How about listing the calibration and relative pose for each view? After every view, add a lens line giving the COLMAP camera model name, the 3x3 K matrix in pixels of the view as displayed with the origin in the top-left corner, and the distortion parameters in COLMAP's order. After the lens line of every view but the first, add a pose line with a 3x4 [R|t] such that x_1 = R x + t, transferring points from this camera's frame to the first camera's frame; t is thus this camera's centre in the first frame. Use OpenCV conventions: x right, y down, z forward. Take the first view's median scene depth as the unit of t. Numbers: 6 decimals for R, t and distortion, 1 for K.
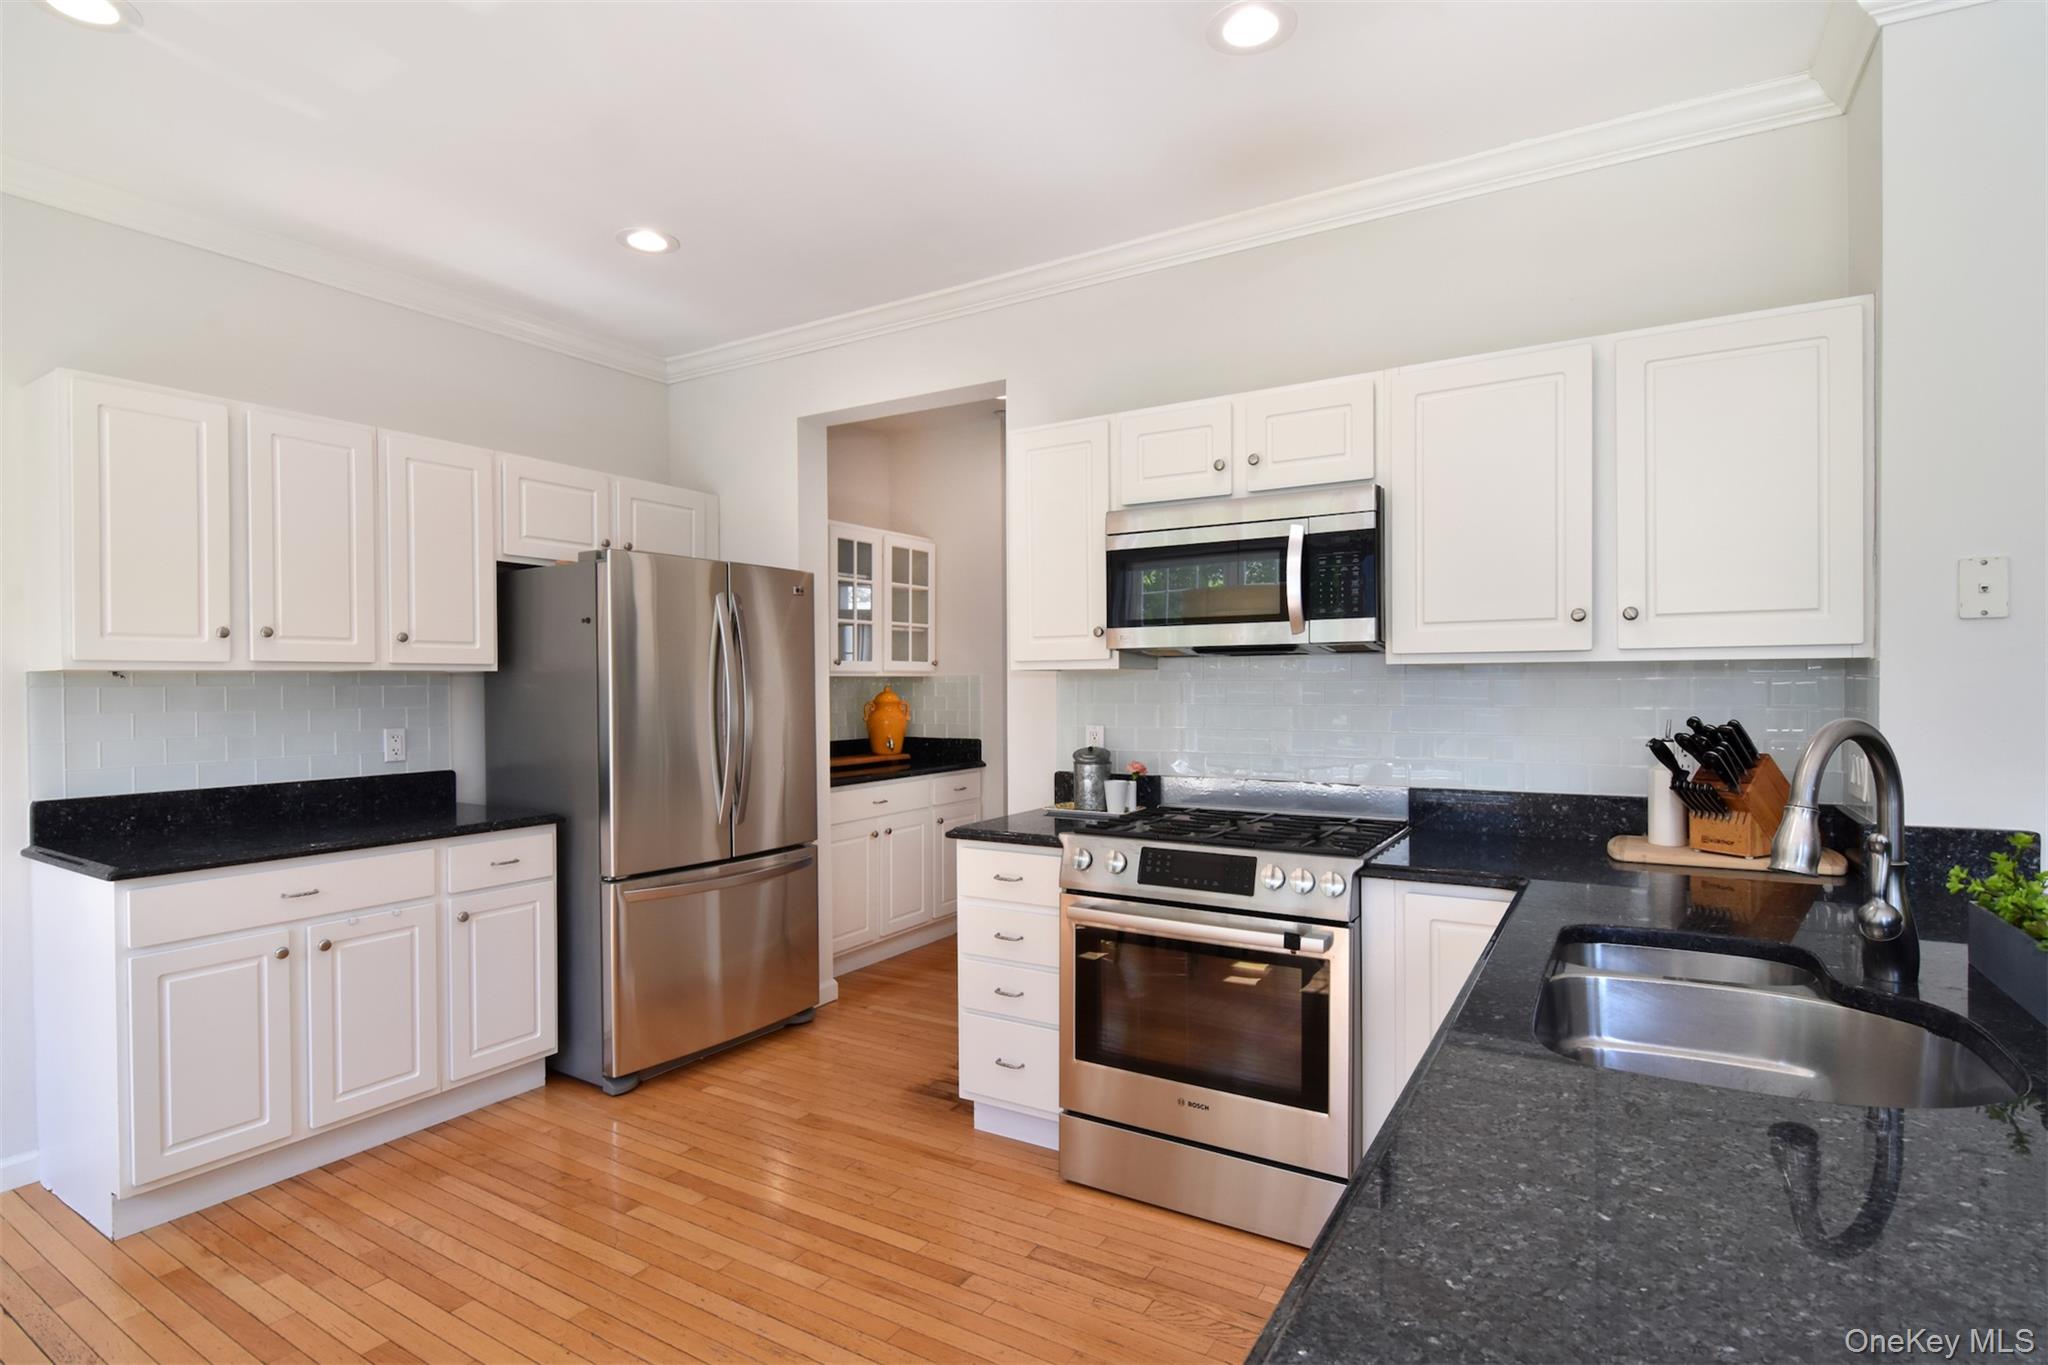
lens RADIAL K [[1011.3, 0, 1032.8], [0, 1011.3, 689.8], [0, 0, 1]] dist [-0.017527, -0.002057]
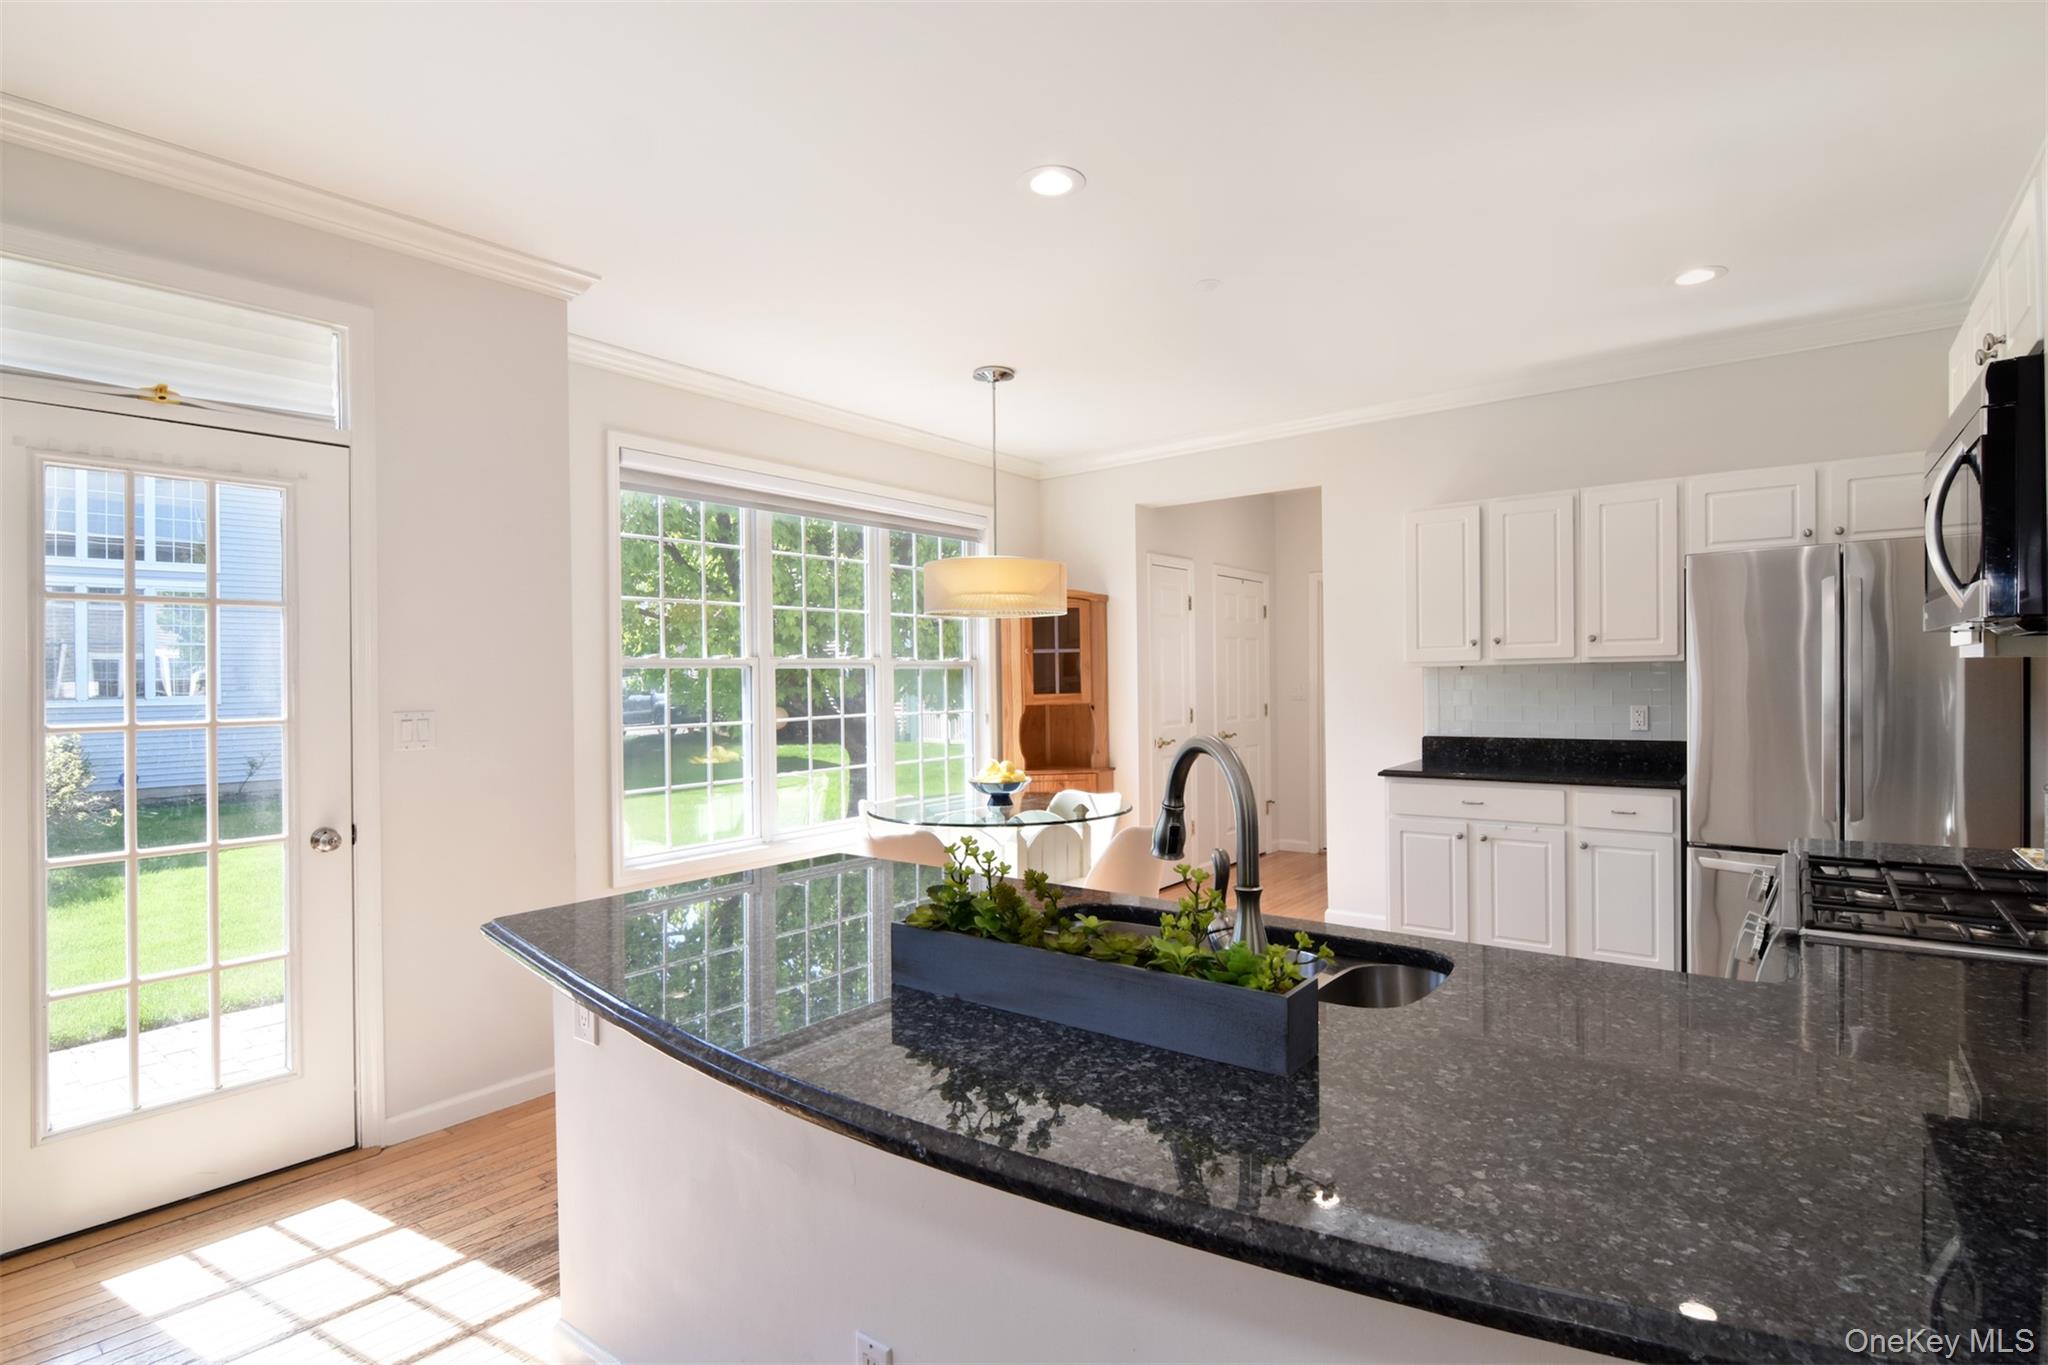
lens RADIAL K [[997.1, 0, 1024.0], [0, 997.1, 682.5], [0, 0, 1]] dist [-0.016051, -0.001351]
pose [[-0.122380, 0.013695, -0.992389, 0.934928], [0.010743, 0.999864, 0.012474, -0.019942], [0.992425, -0.009135, -0.122511, 0.460926]]
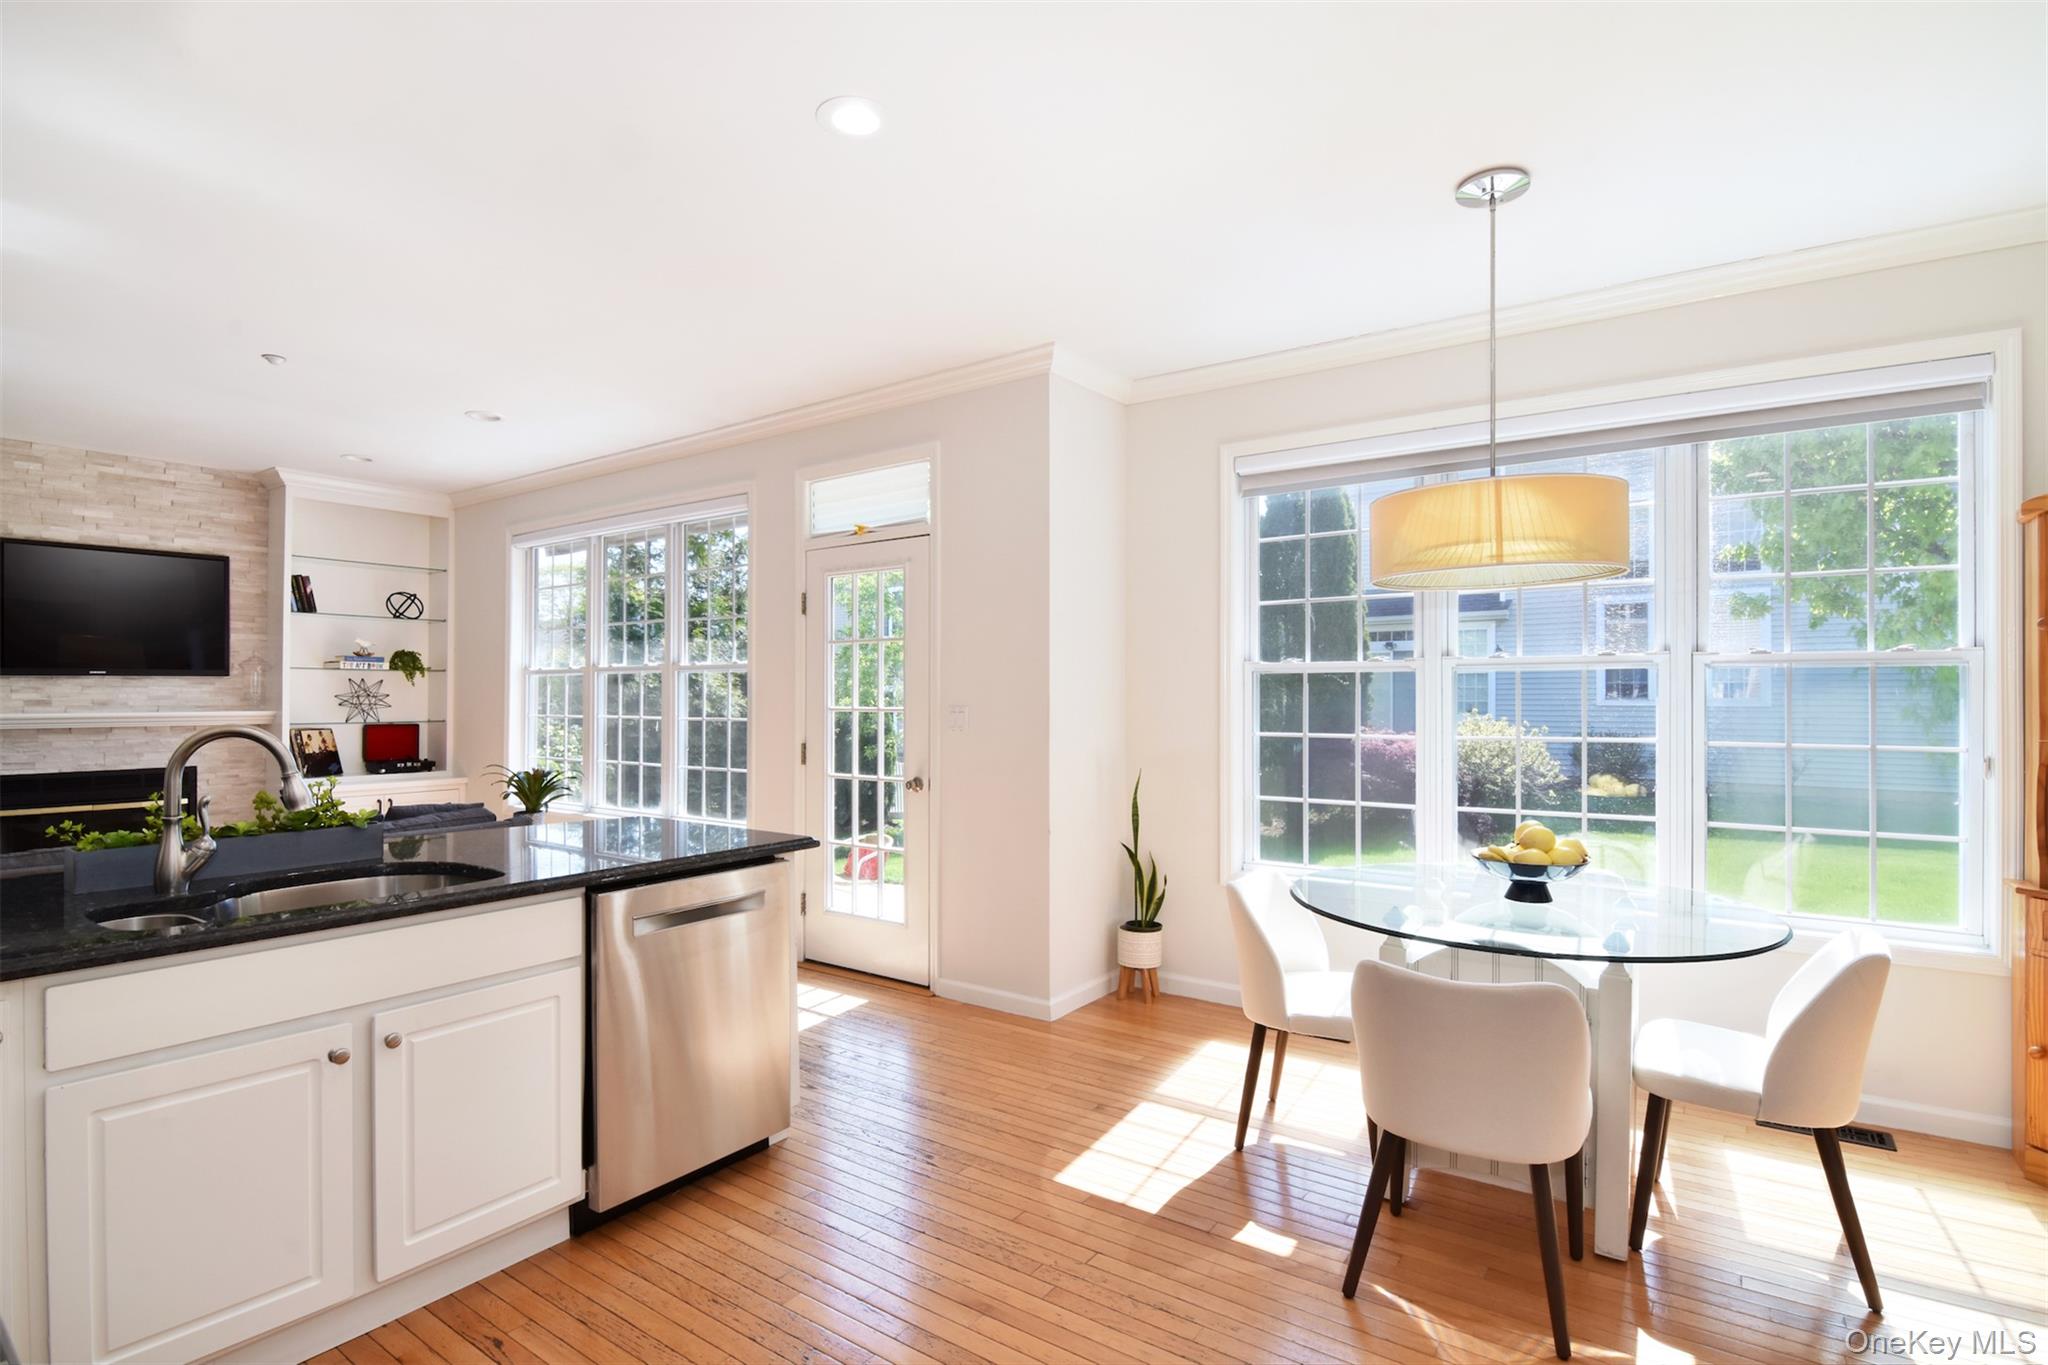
lens RADIAL K [[989.1, 0, 1034.5], [0, 989.1, 677.3], [0, 0, 1]] dist [-0.035171, -0.001113]
pose [[-0.997841, 0.011664, 0.064636, -0.294153], [0.010809, 0.999850, -0.013555, -0.005366], [-0.064784, -0.012827, -0.997817, 1.231486]]
